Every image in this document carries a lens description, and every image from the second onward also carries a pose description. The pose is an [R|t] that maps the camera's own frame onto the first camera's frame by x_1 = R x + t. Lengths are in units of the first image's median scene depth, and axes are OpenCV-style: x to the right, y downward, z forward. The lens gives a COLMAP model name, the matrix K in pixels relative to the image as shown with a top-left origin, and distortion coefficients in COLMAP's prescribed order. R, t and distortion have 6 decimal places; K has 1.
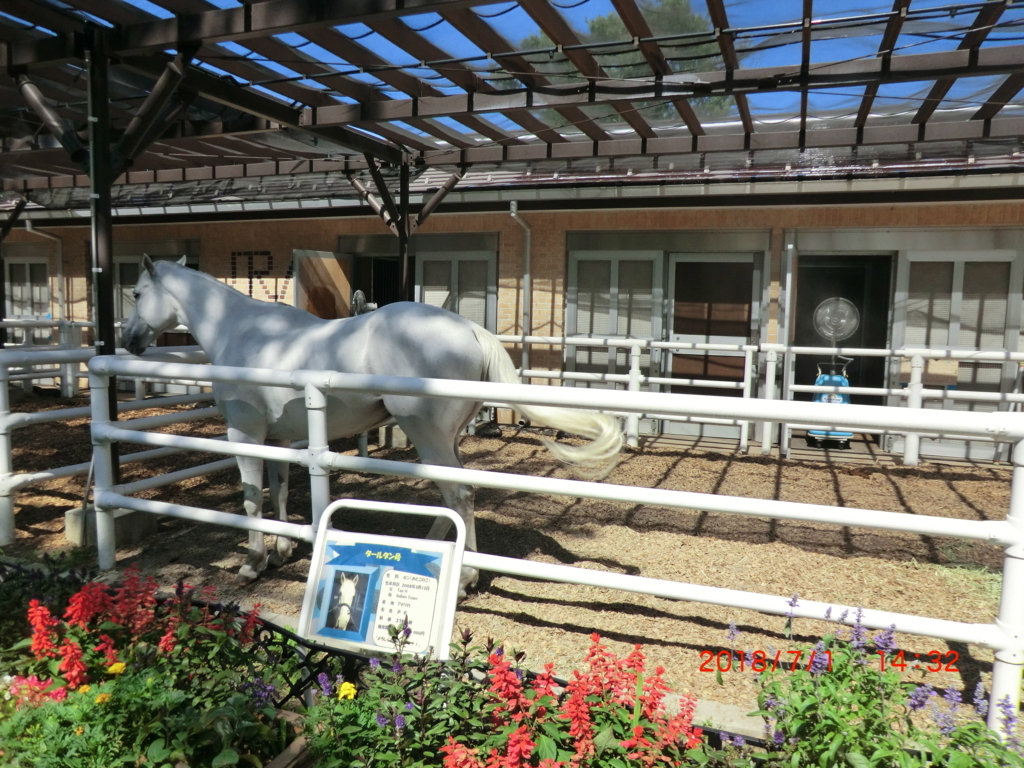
lens RADIAL K [[748.8, 0, 512.0], [0, 748.8, 384.0], [0, 0, 1]] dist [-0.009408, -0.001785]
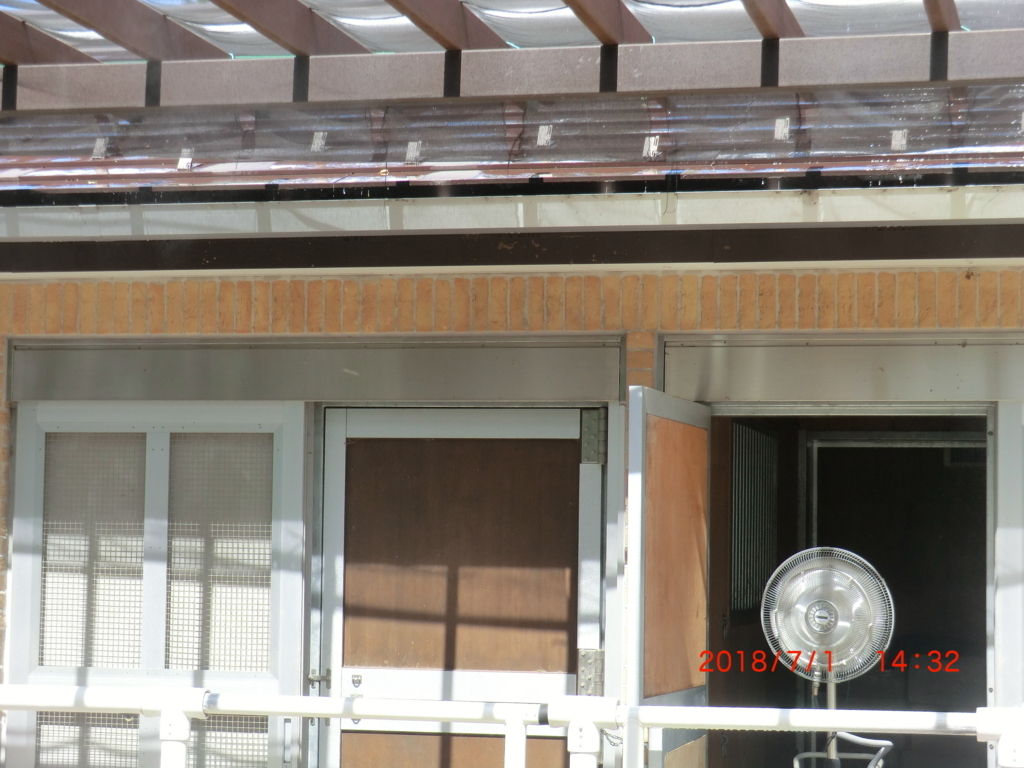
lens RADIAL K [[2576.9, 0, 512.0], [0, 2576.9, 384.0], [0, 0, 1]] dist [0.006554, 0.010192]
pose [[0.994227, 0.001111, 0.107294, 0.249097], [0.018394, 0.983380, -0.180625, 0.016815], [-0.105712, 0.181556, 0.977682, -0.099831]]
